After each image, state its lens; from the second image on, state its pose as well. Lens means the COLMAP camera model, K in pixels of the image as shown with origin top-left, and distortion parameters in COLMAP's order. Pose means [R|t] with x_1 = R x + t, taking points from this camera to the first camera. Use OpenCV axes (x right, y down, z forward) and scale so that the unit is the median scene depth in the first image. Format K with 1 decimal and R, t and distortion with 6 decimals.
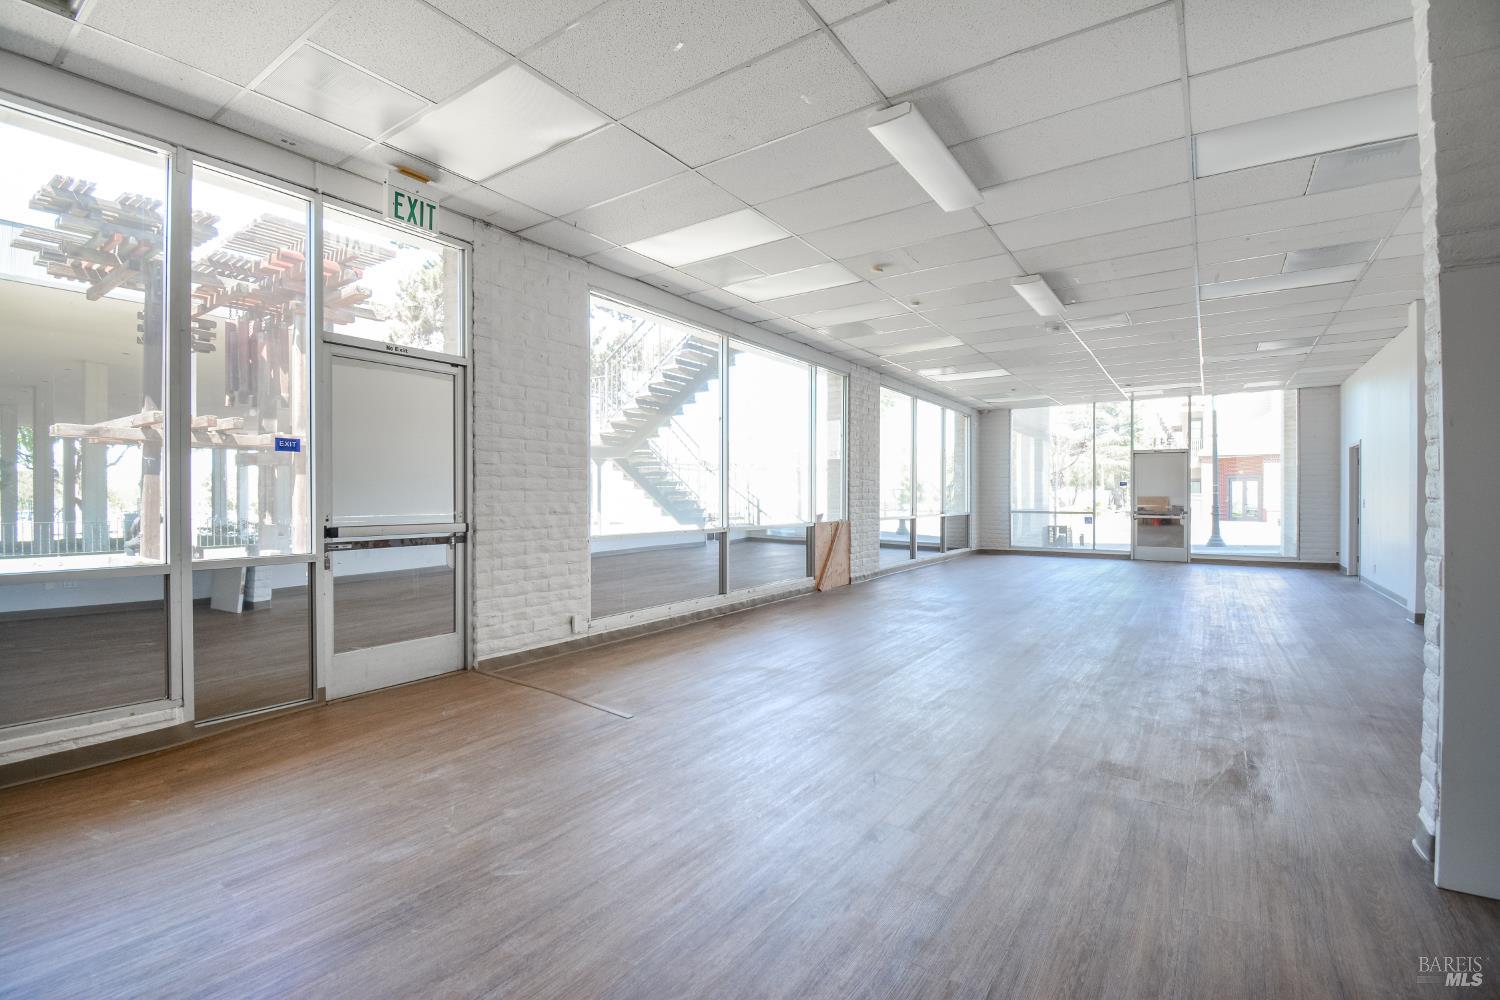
lens RADIAL K [[668.3, 0, 751.0], [0, 668.3, 498.5], [0, 0, 1]] dist [0.004865, -0.007180]
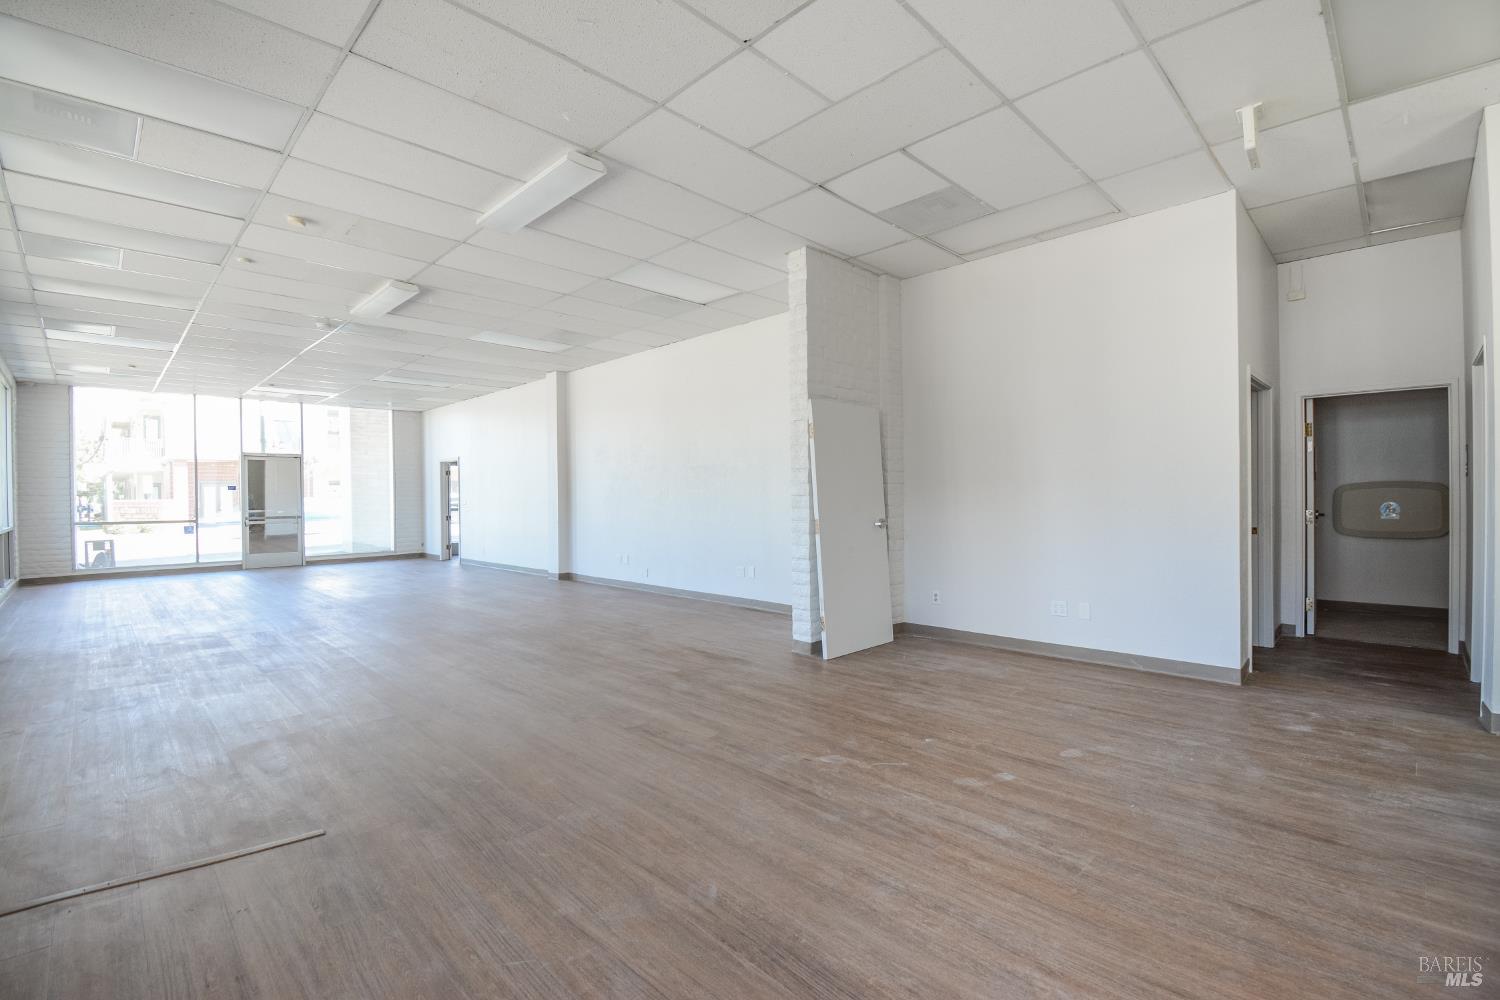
lens RADIAL K [[668.3, 0, 749.8], [0, 668.3, 500.3], [0, 0, 1]] dist [0.004865, -0.007180]
pose [[0.174873, -0.006239, 0.984571, -0.238004], [0.013082, 0.999906, 0.004013, 0.000538], [-0.984504, 0.012178, 0.174939, 0.145837]]
